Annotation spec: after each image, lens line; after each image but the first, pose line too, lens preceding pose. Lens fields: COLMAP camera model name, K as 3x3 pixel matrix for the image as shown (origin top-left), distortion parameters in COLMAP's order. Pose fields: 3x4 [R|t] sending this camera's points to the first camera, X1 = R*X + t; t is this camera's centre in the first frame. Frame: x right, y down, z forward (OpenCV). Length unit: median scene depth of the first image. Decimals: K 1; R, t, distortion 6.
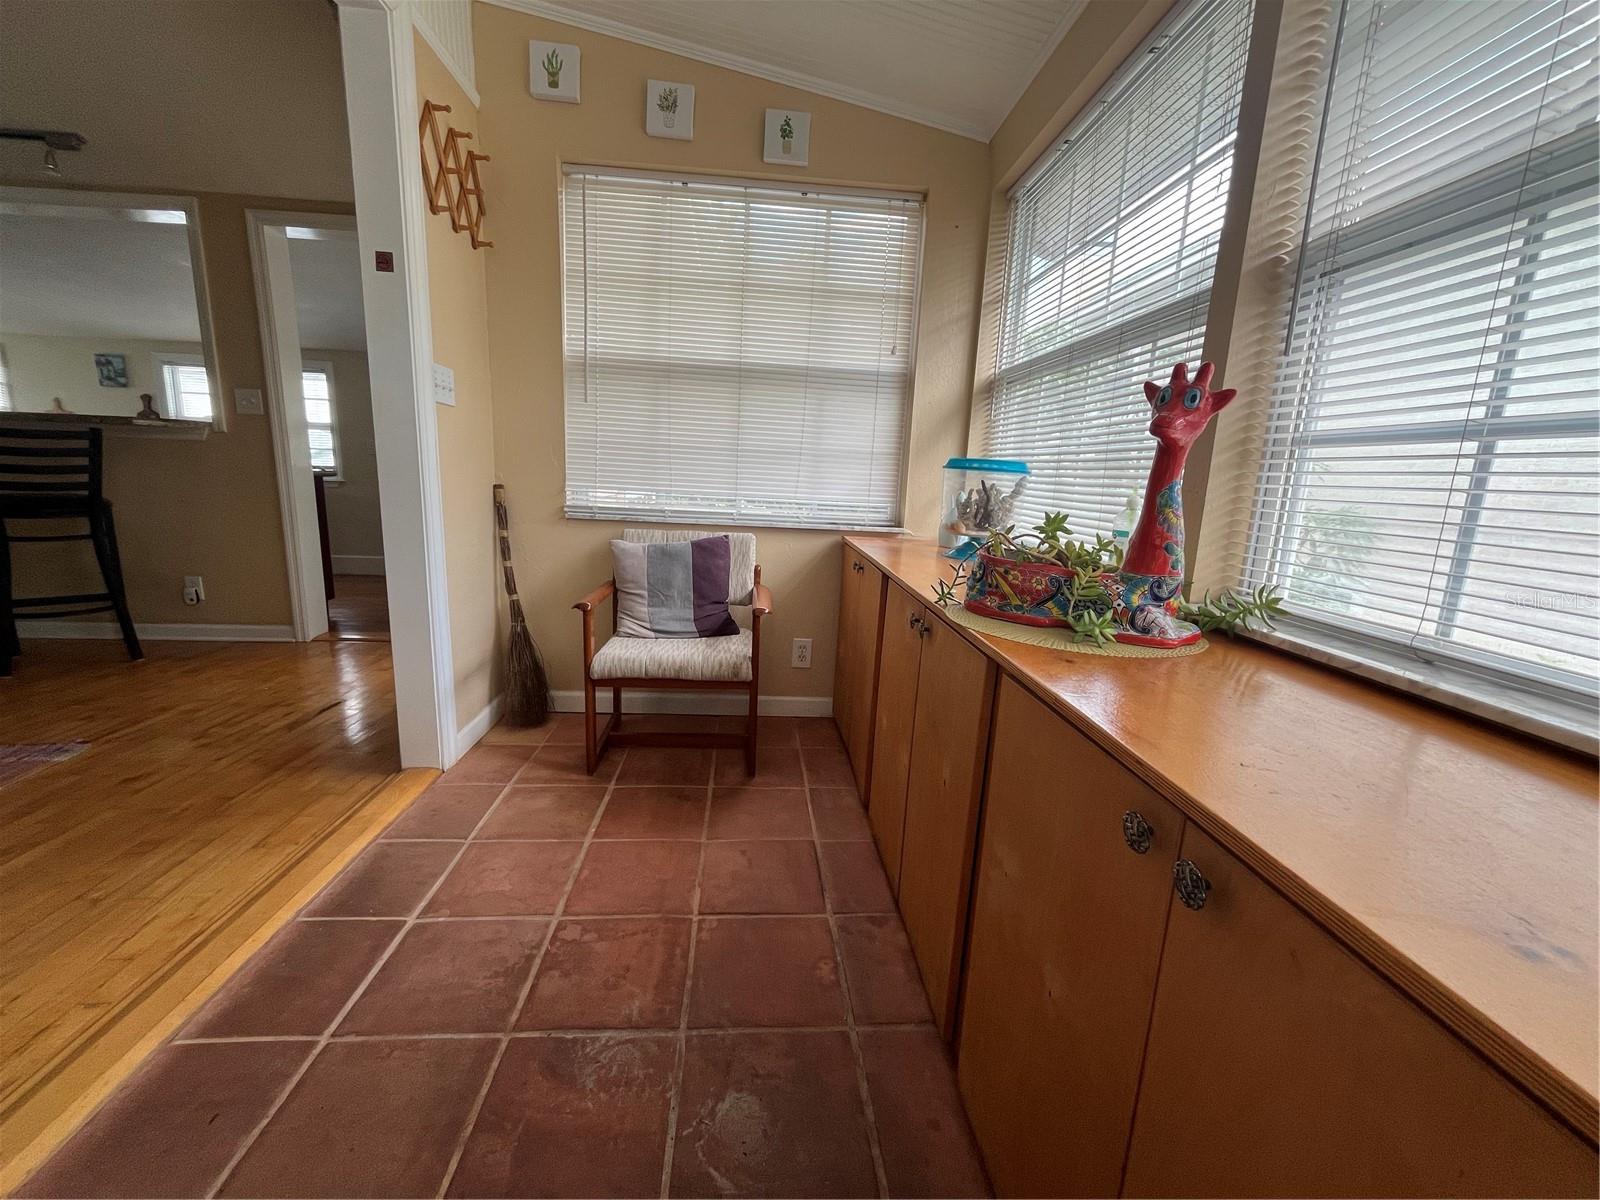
lens RADIAL K [[647.3, 0, 799.9], [0, 647.3, 598.1], [0, 0, 1]] dist [-0.001002, -0.000398]
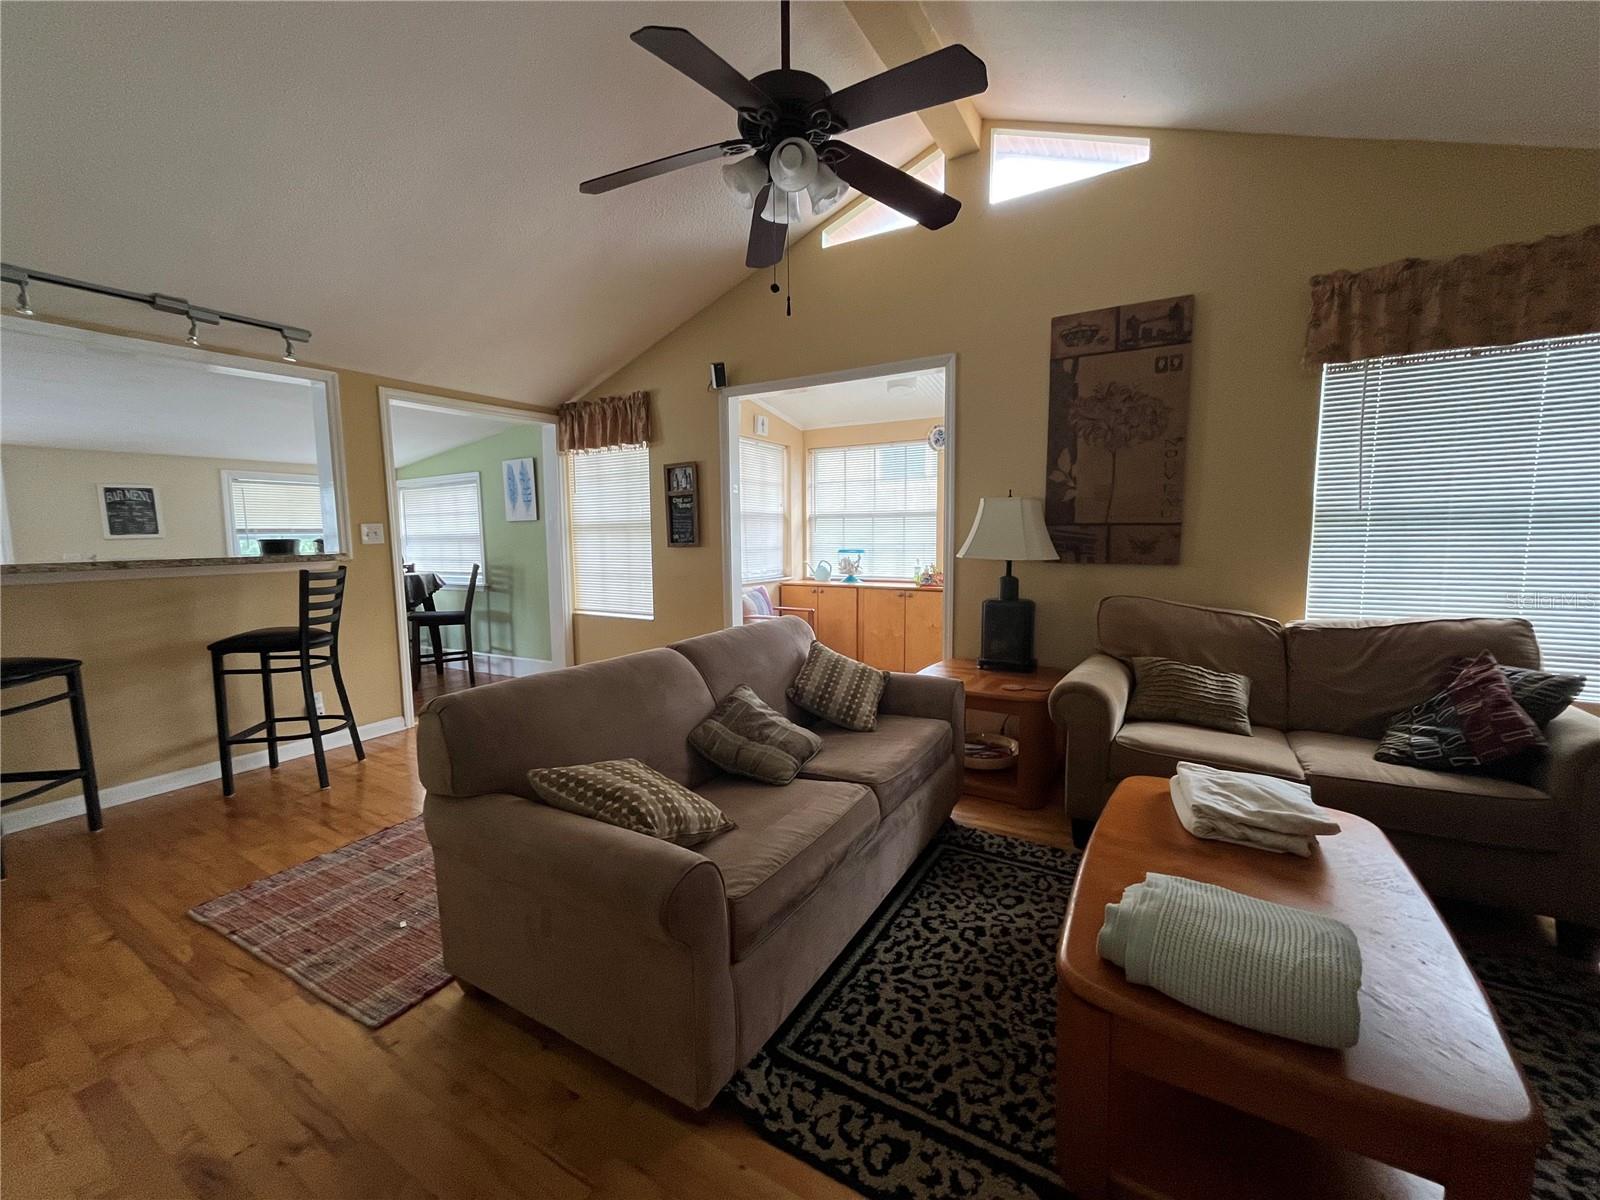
lens RADIAL K [[647.3, 0, 796.9], [0, 647.3, 600.5], [0, 0, 1]] dist [-0.001002, -0.000398]
pose [[0.572829, -0.133165, 0.808785, -1.845957], [0.193002, 0.980885, 0.024805, -0.079280], [-0.796628, 0.141888, 0.587581, -0.427472]]
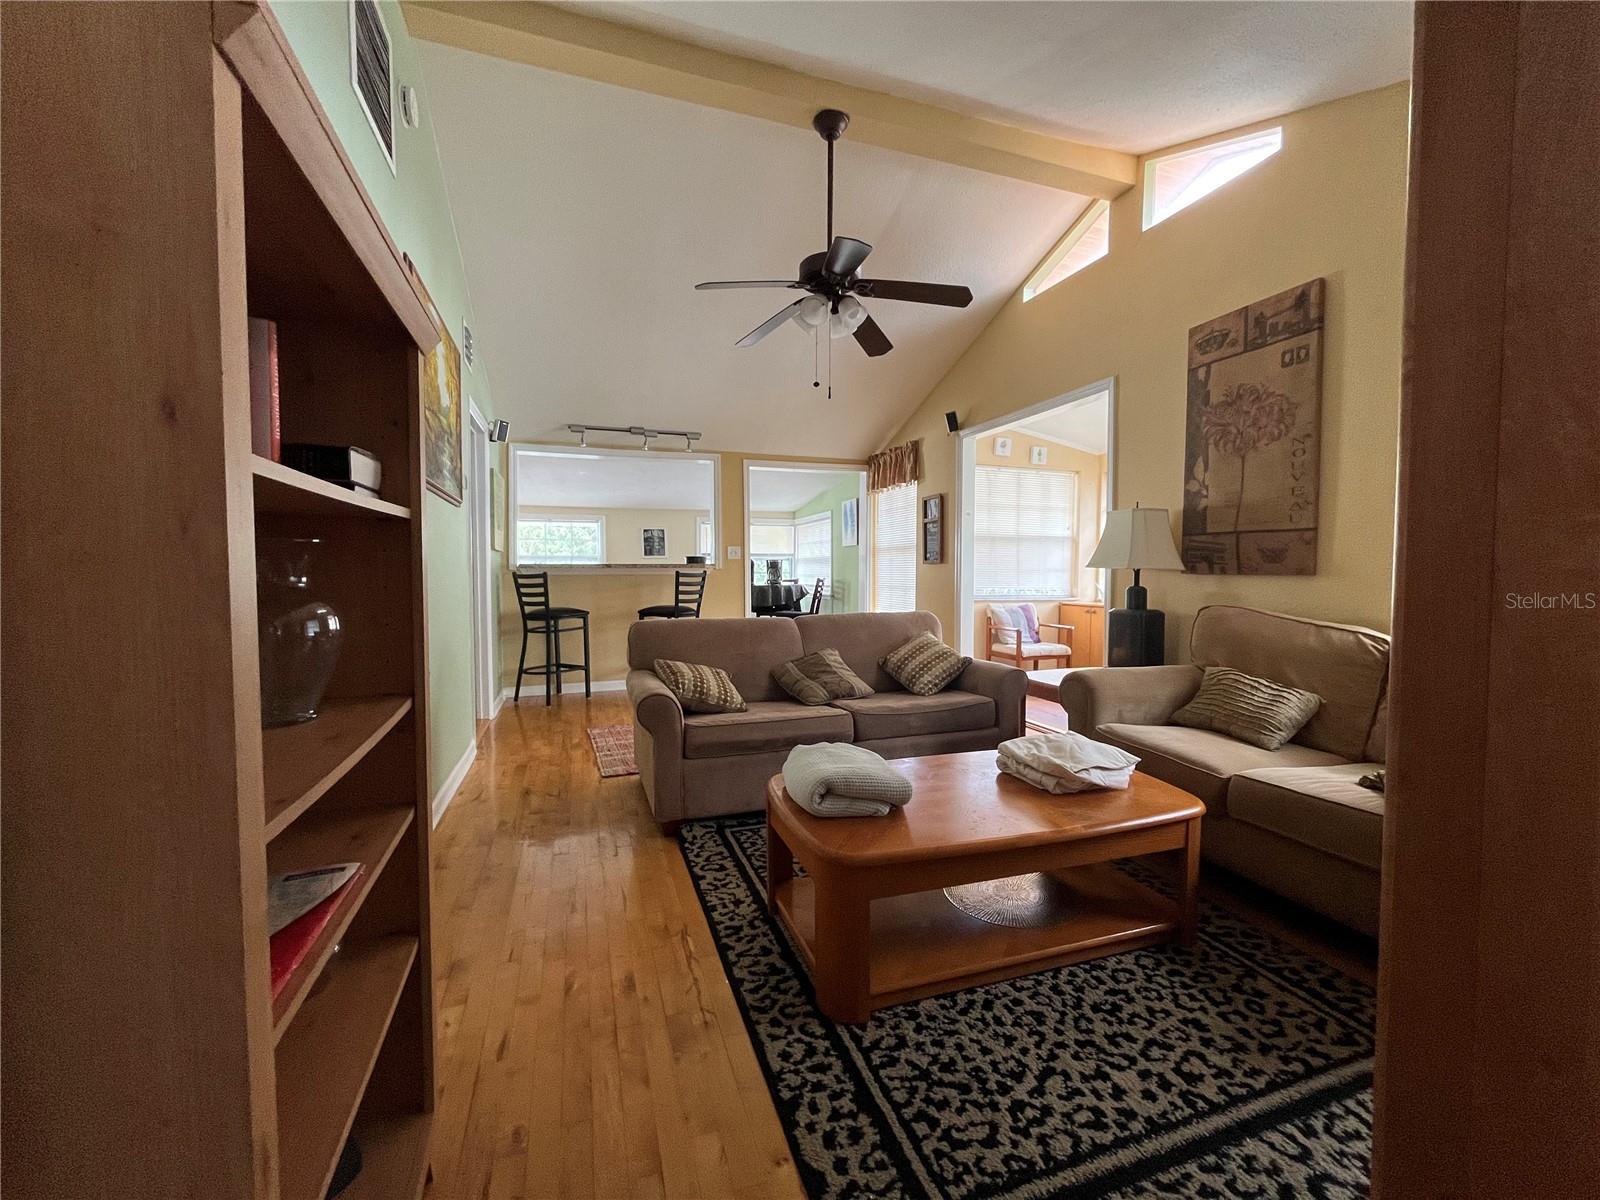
lens RADIAL K [[647.3, 0, 802.8], [0, 647.3, 604.1], [0, 0, 1]] dist [-0.001002, -0.000398]
pose [[0.963243, -0.056901, 0.262535, -1.545173], [0.092431, 0.987838, -0.125032, 0.132128], [-0.252228, 0.144702, 0.956788, -1.121278]]
